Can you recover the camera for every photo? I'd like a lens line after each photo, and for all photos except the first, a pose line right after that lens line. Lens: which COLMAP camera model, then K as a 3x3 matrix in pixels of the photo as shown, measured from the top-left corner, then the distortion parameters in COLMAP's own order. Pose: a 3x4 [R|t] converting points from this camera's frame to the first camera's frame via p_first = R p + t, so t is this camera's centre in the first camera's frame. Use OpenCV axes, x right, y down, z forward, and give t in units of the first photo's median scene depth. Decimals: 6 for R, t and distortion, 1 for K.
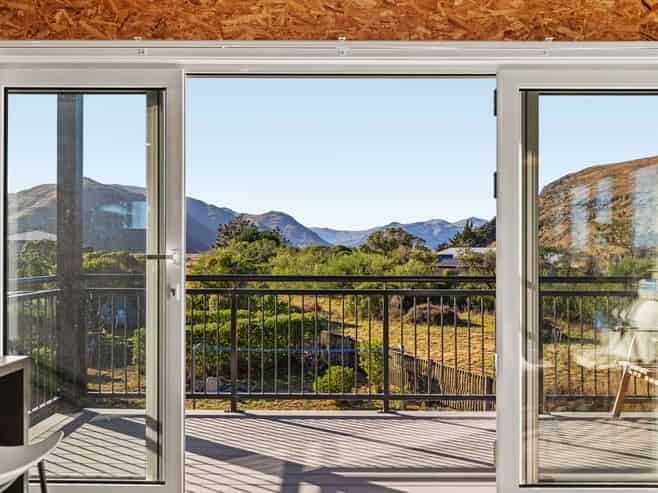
lens RADIAL K [[602.9, 0, 334.1], [0, 602.9, 250.4], [0, 0, 1]] dist [0.008082, 0.000000]
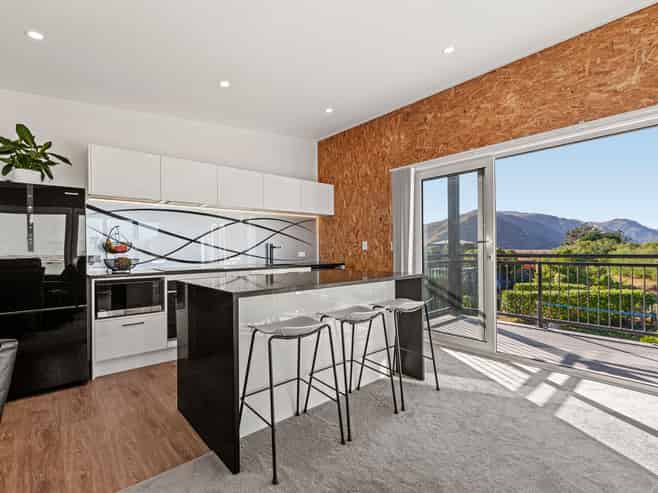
lens RADIAL K [[319.0, 0, 320.5], [0, 319.0, 249.8], [0, 0, 1]] dist [0.002528, 0.000711]
pose [[0.659185, -0.012113, -0.751884, 0.134296], [0.014034, 0.999894, -0.003804, 0.023716], [0.751850, -0.008044, 0.659285, -0.163940]]
